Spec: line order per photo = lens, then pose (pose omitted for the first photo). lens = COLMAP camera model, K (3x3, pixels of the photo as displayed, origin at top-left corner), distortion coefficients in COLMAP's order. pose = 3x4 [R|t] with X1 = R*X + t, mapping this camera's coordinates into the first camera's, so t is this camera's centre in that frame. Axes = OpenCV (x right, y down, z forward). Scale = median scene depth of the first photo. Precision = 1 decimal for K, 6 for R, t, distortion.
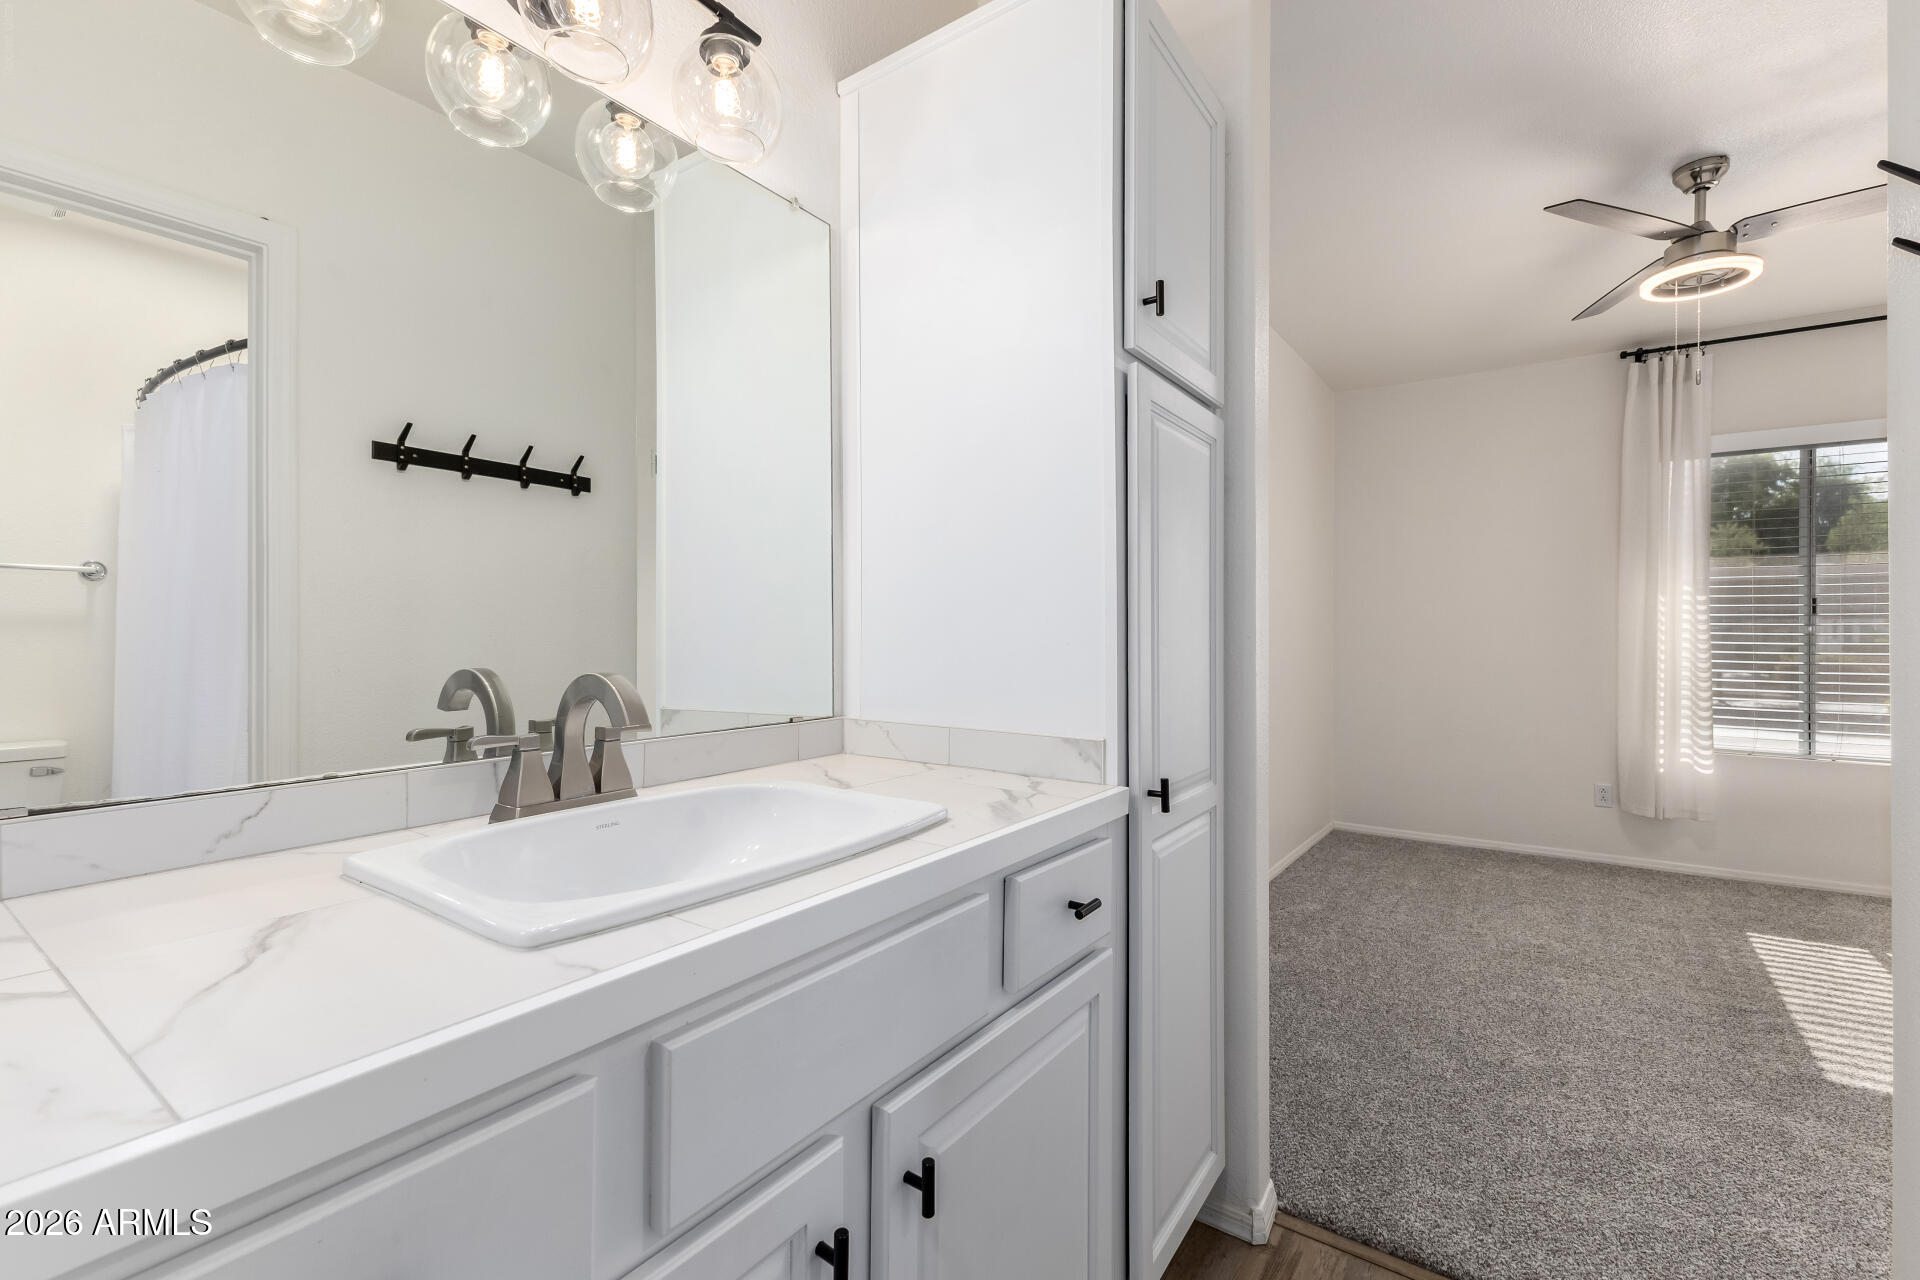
lens RADIAL K [[831.2, 0, 966.9], [0, 831.2, 633.7], [0, 0, 1]] dist [0.008069, -0.000915]
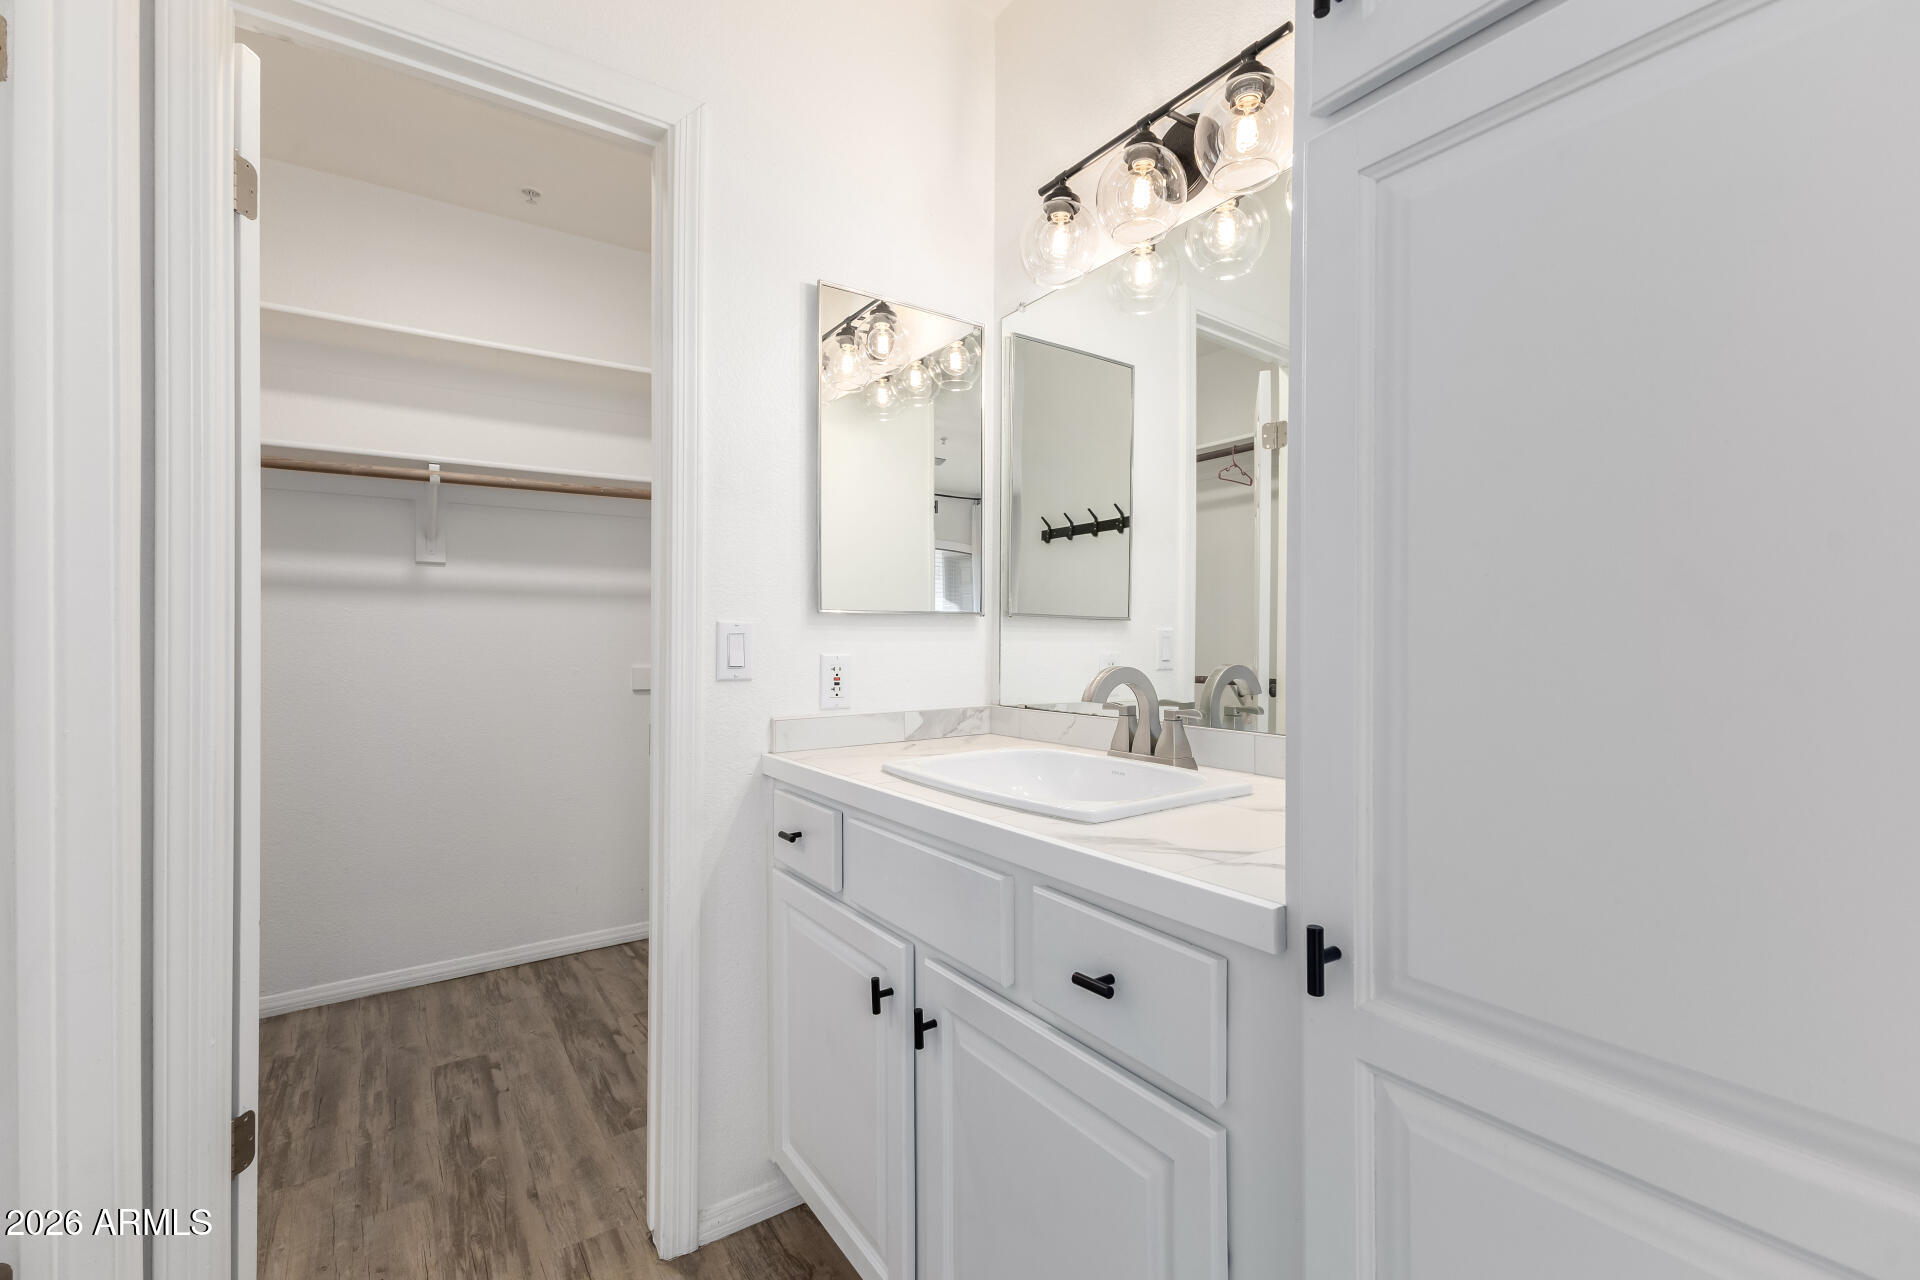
lens RADIAL K [[831.2, 0, 966.9], [0, 831.2, 633.7], [0, 0, 1]] dist [0.008069, -0.000915]
pose [[-0.307517, 0.011162, -0.951477, 0.999760], [0.000197, 0.999932, 0.011667, -0.010474], [0.951543, 0.003400, -0.307498, 1.216903]]
